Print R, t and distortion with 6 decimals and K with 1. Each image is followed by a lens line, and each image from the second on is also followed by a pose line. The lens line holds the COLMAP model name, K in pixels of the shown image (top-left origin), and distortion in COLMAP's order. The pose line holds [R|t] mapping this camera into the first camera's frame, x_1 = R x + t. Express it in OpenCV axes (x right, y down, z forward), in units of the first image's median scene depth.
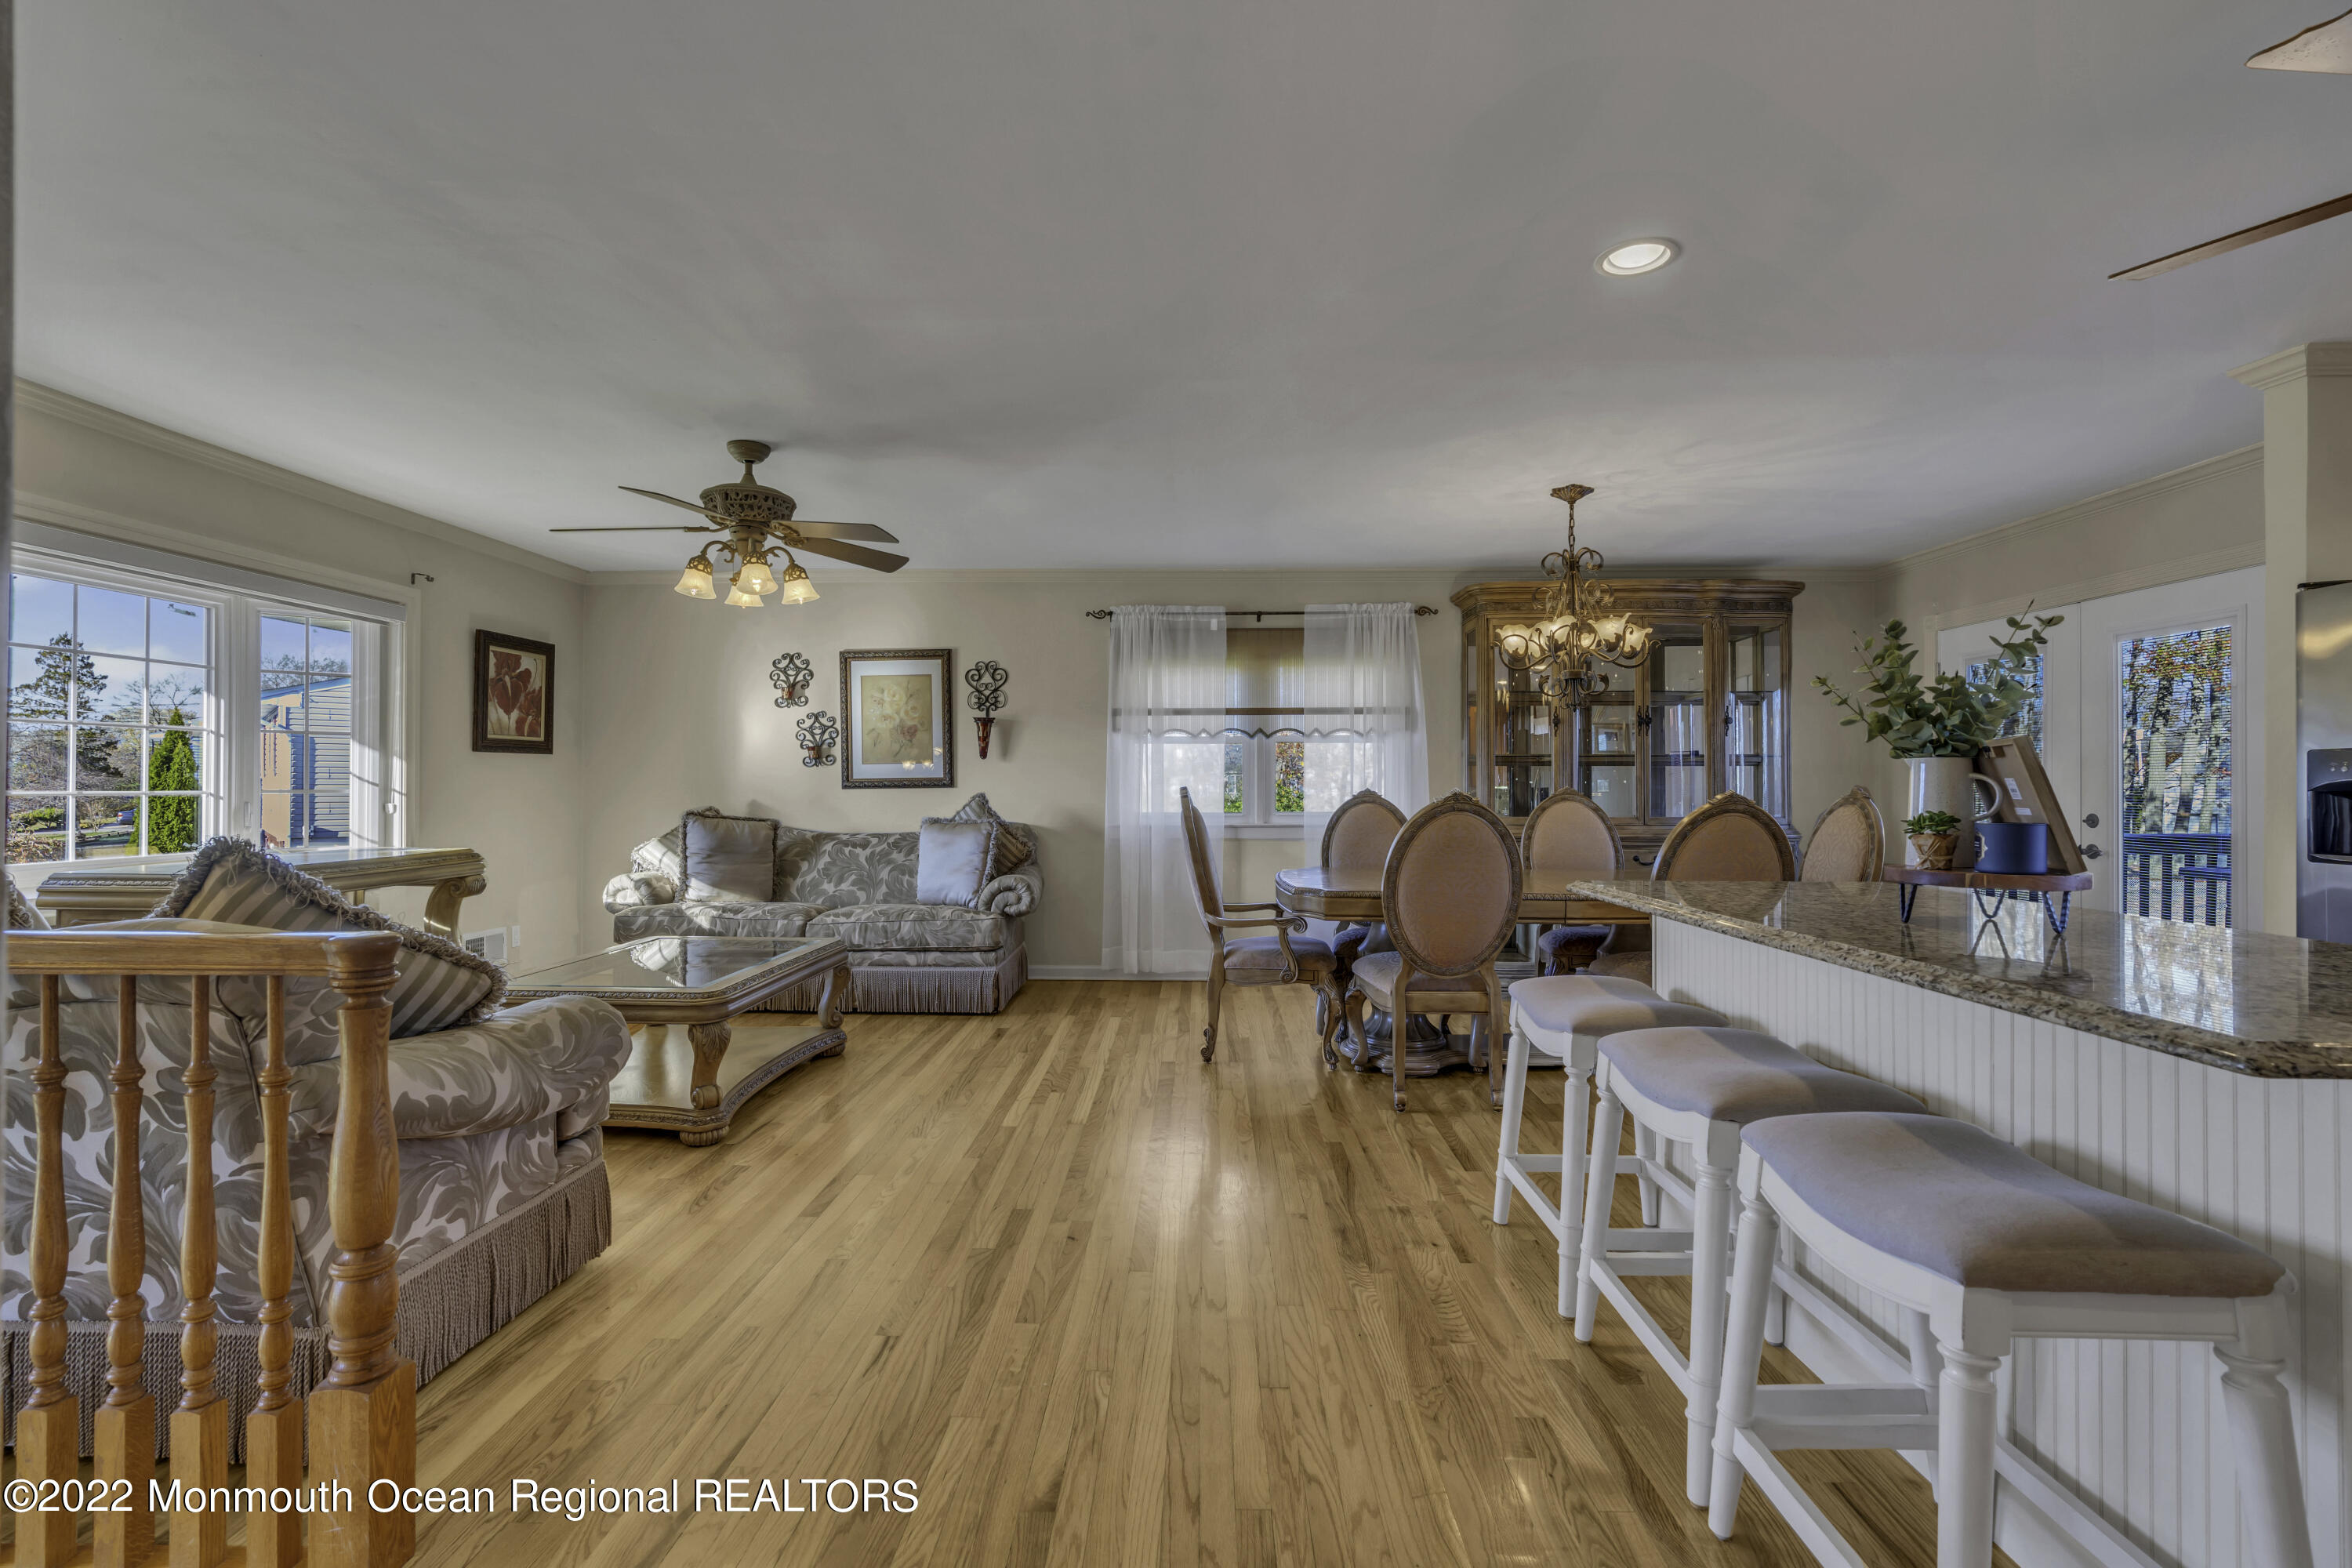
lens RADIAL K [[1047.1, 0, 1176.0], [0, 1047.1, 784.0], [0, 0, 1]] dist [-0.003084, 0.000043]
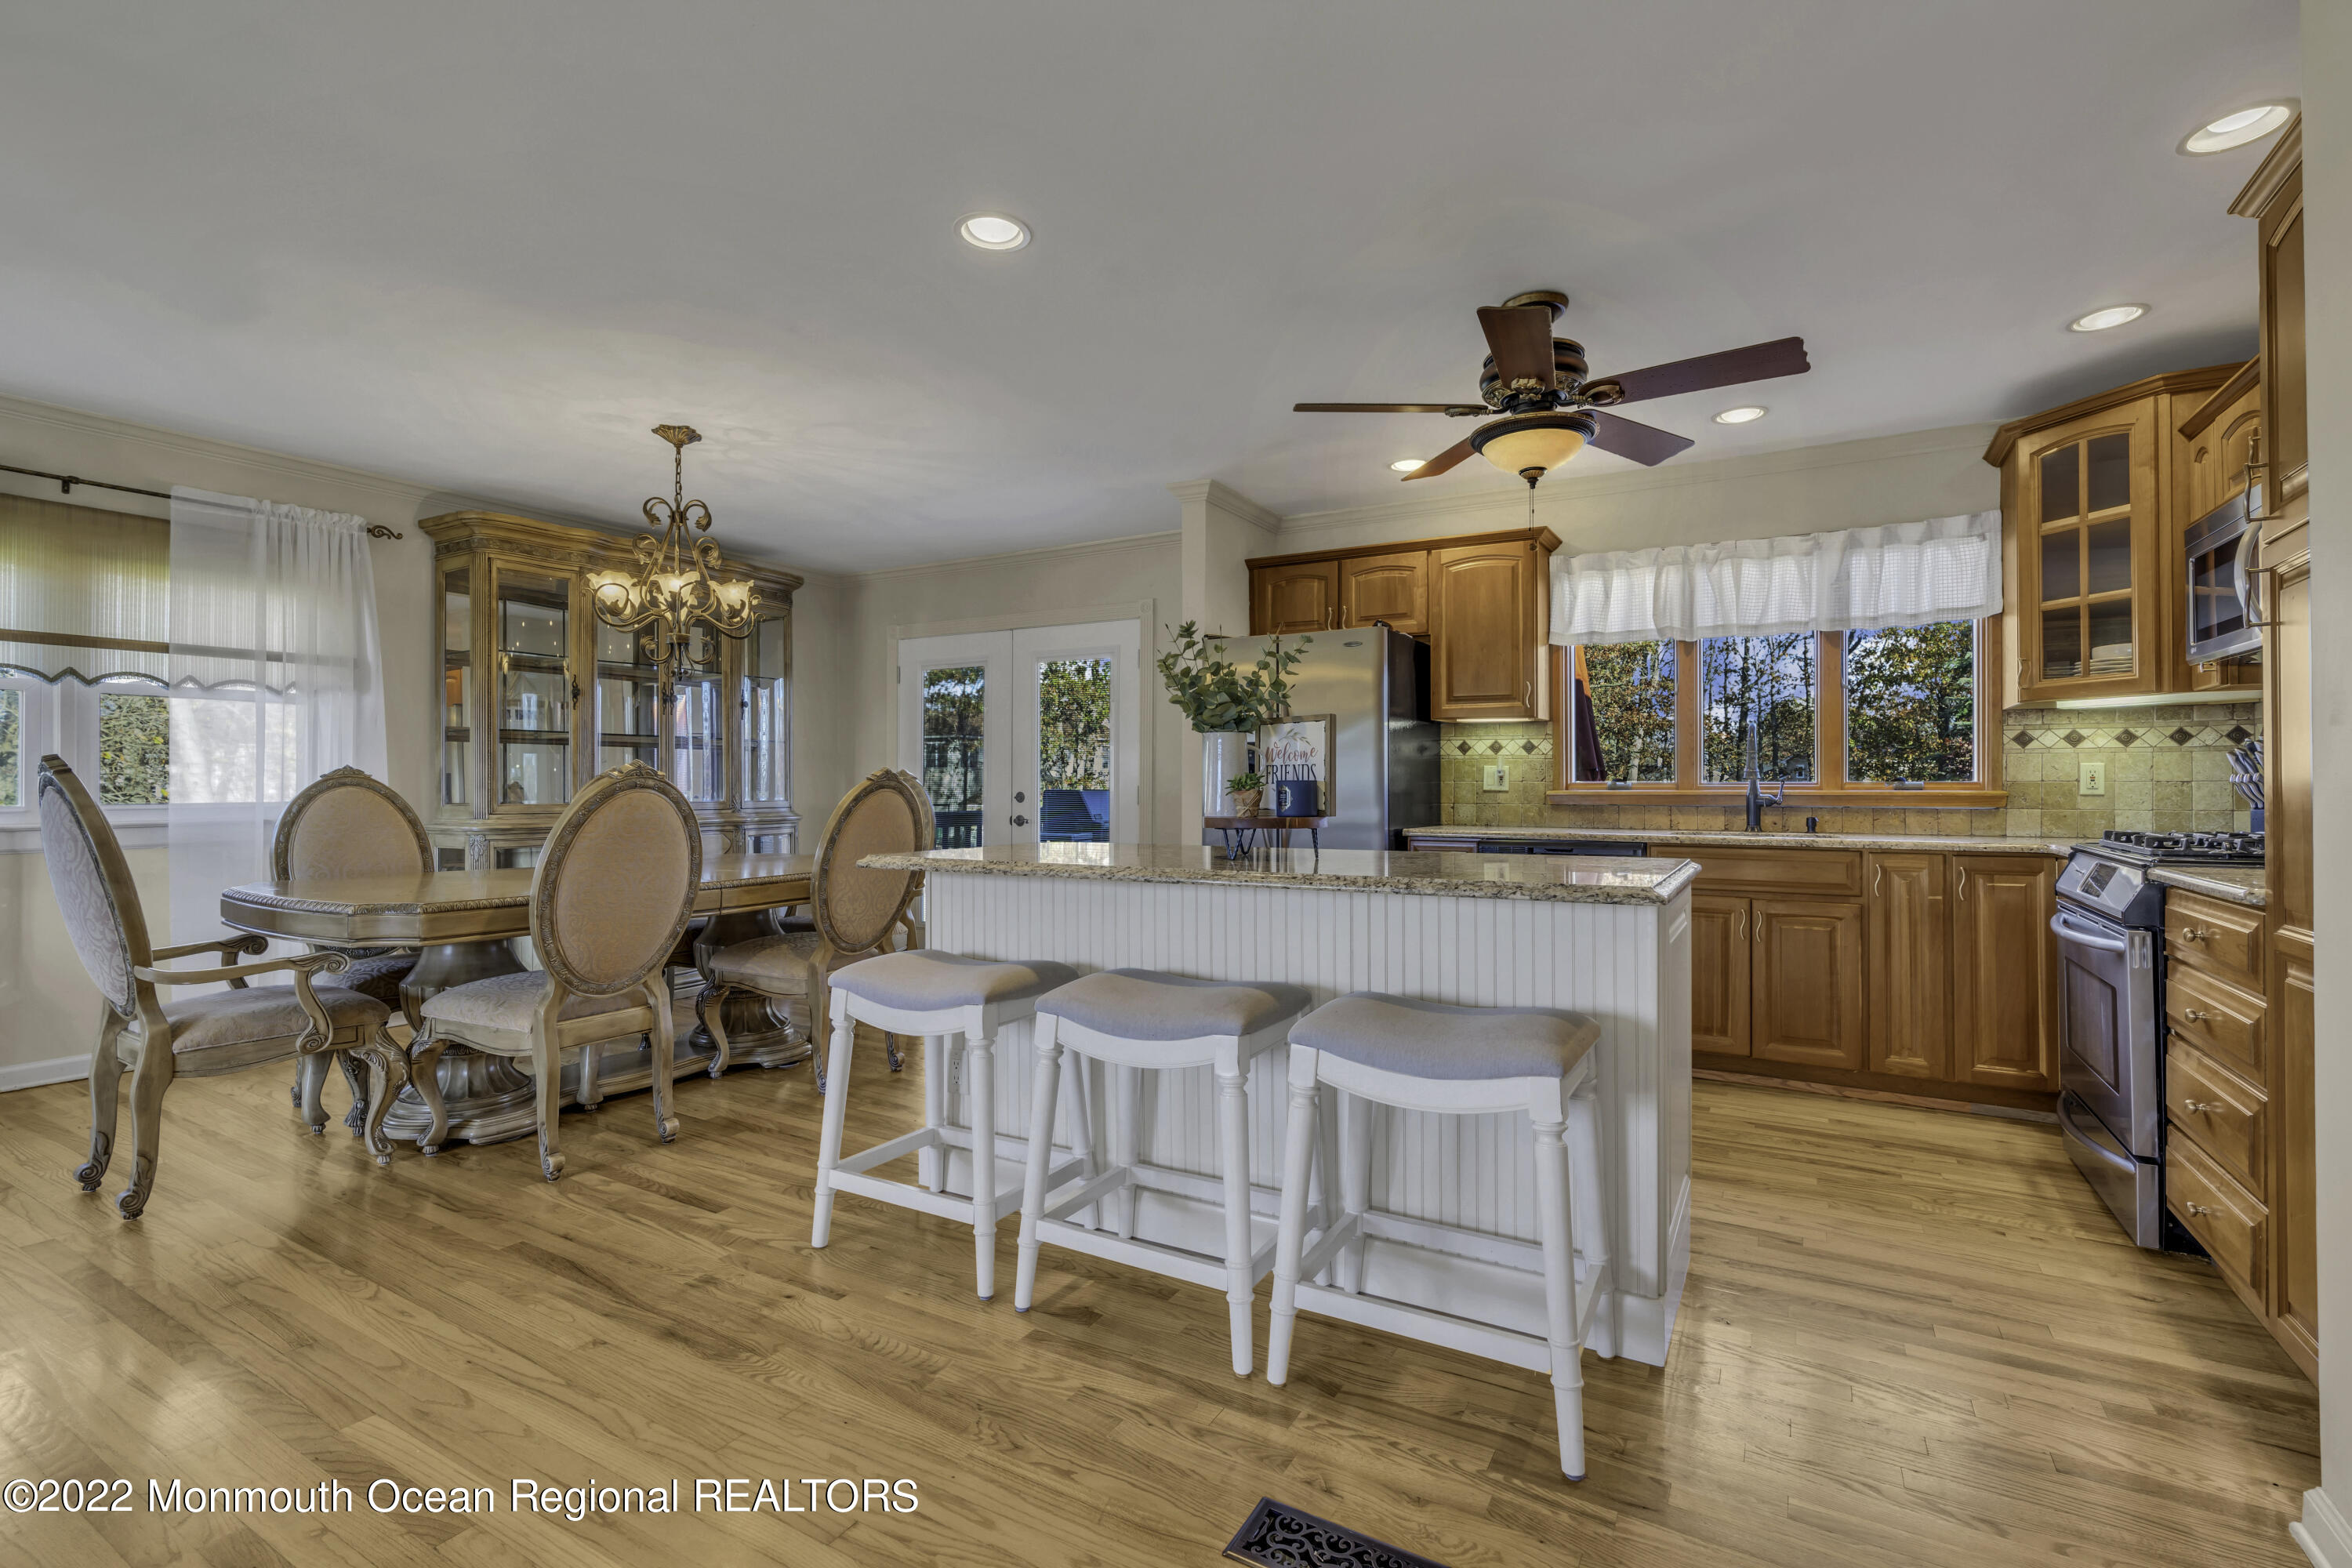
lens RADIAL K [[1047.1, 0, 1176.0], [0, 1047.1, 784.0], [0, 0, 1]] dist [-0.003084, 0.000043]
pose [[0.478453, -0.002408, 0.878110, -0.188590], [-0.001286, 0.999993, 0.003443, 0.014899], [-0.878112, -0.002777, 0.478446, 0.182877]]
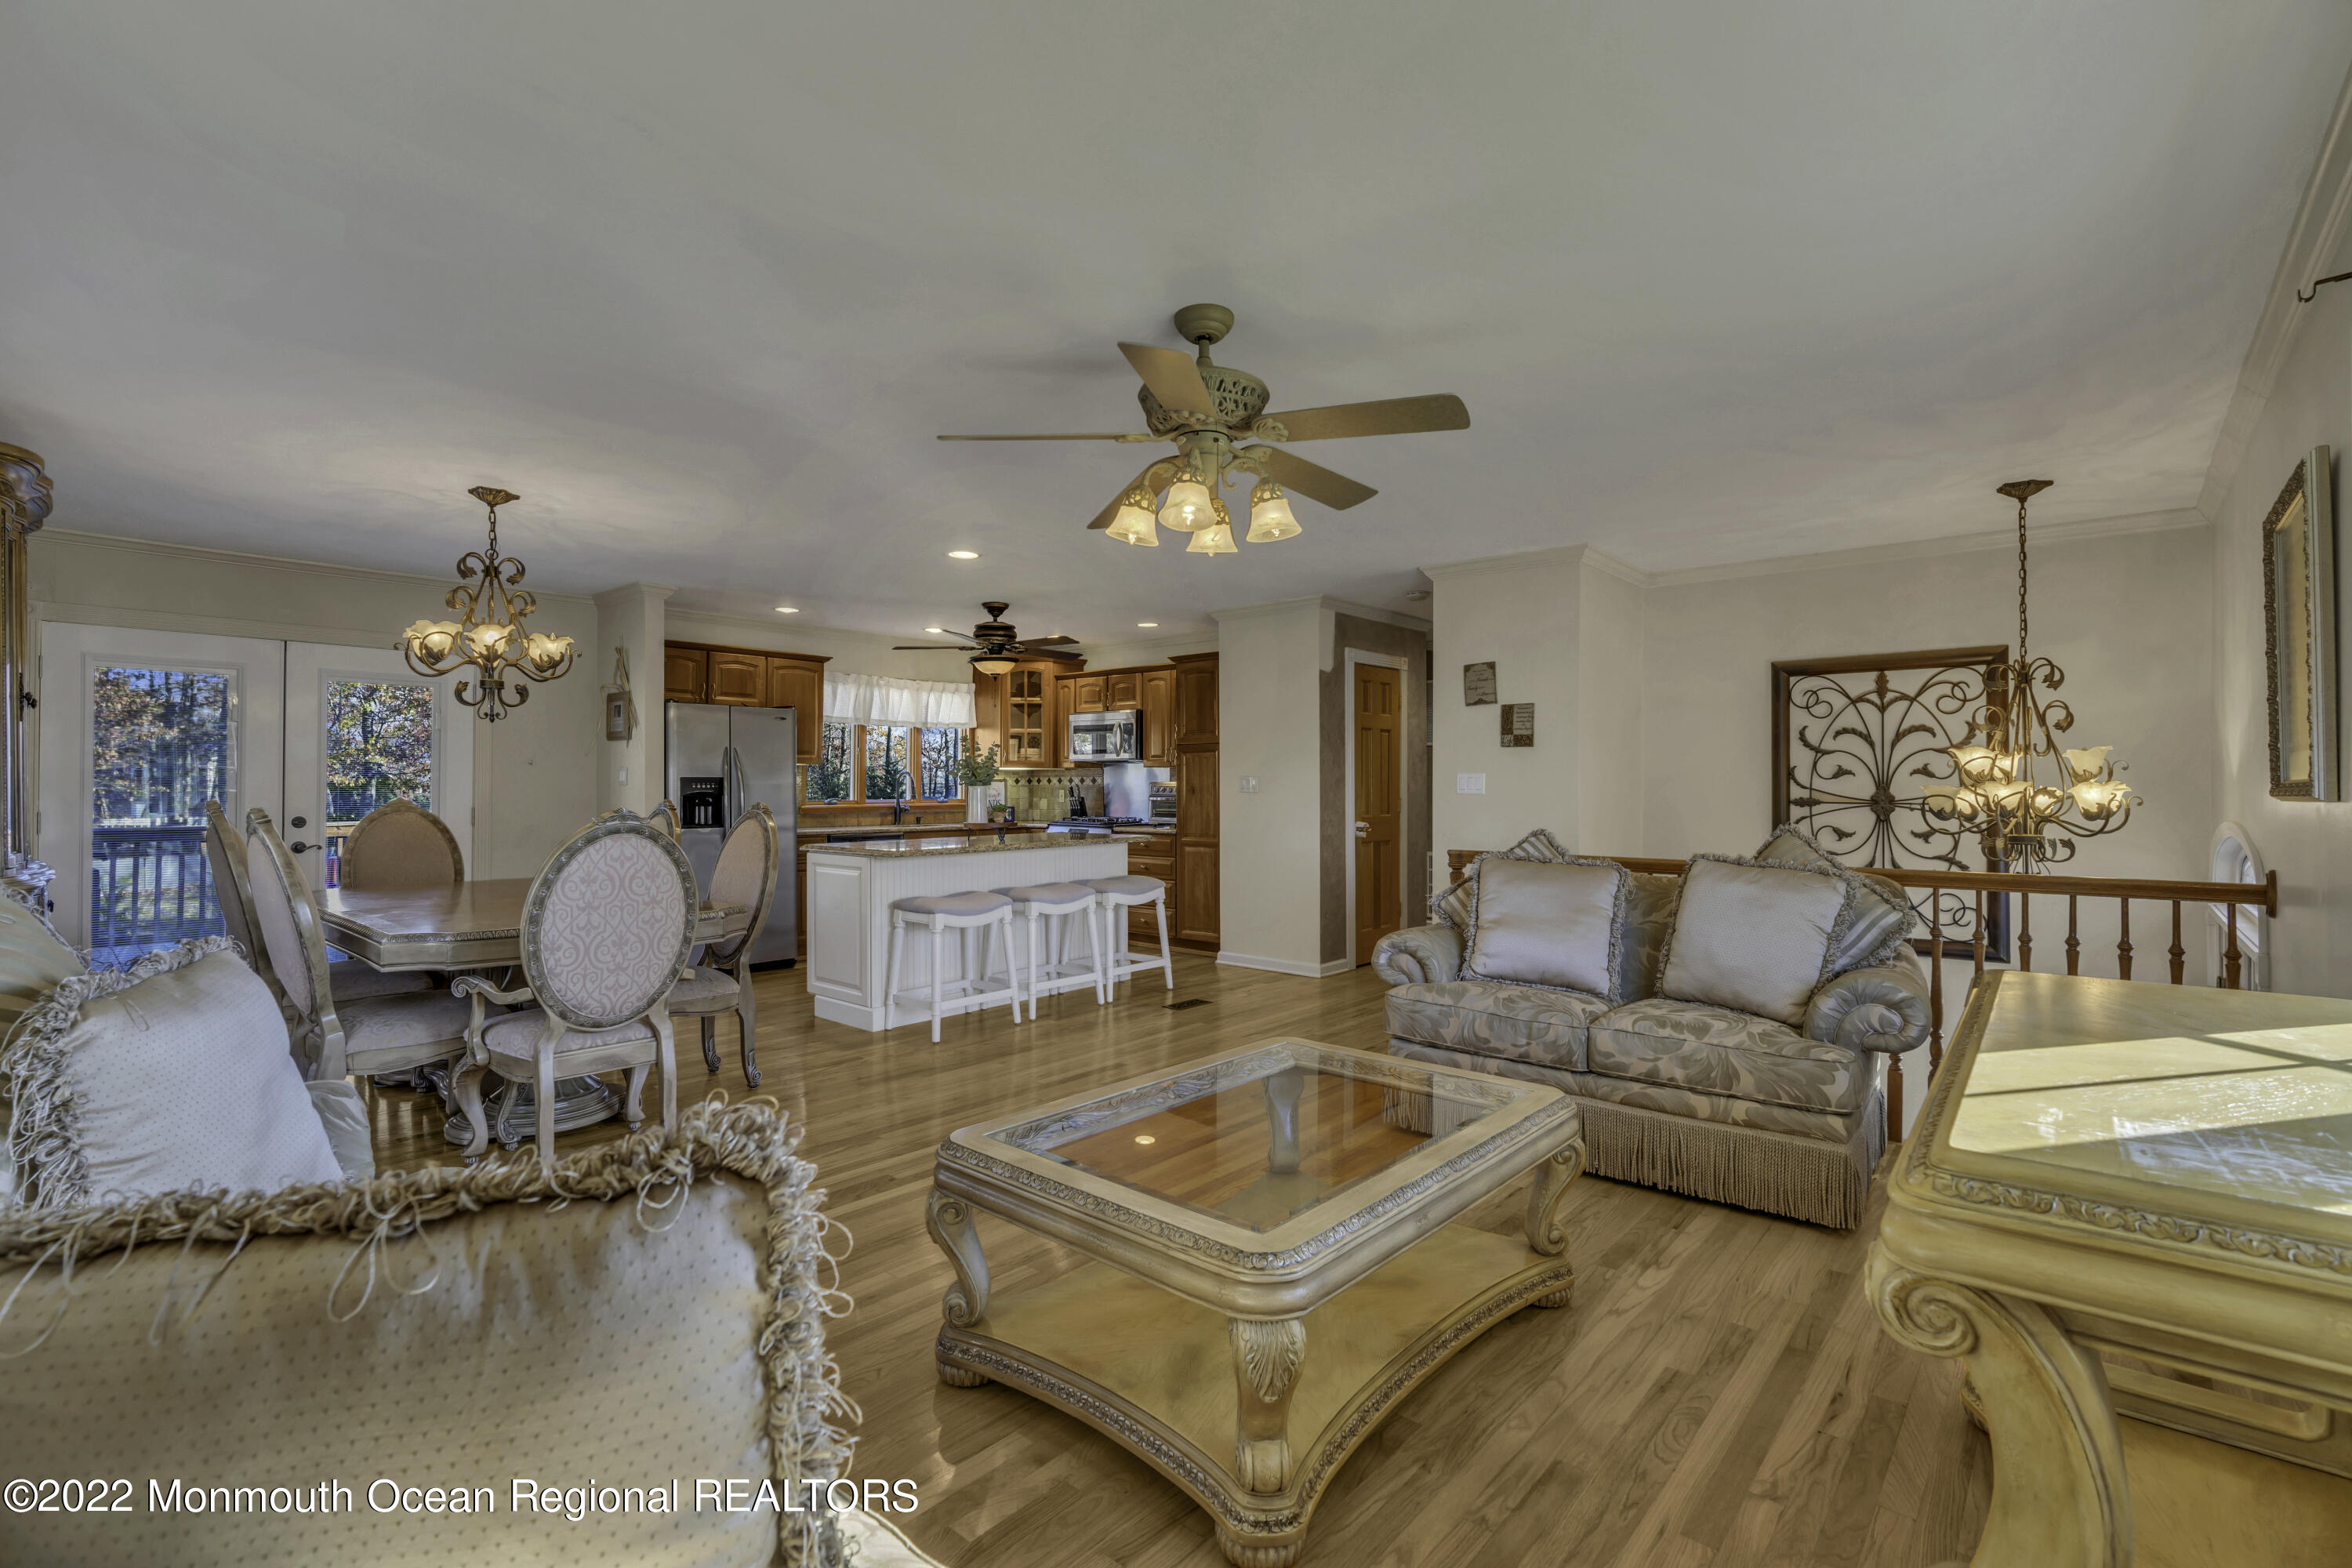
lens RADIAL K [[1047.1, 0, 1176.0], [0, 1047.1, 784.0], [0, 0, 1]] dist [-0.003084, 0.000043]
pose [[-0.759816, 0.007932, 0.650090, -0.698222], [0.003043, 0.999958, -0.008644, 0.005427], [-0.650131, -0.004590, -0.759808, 1.228237]]
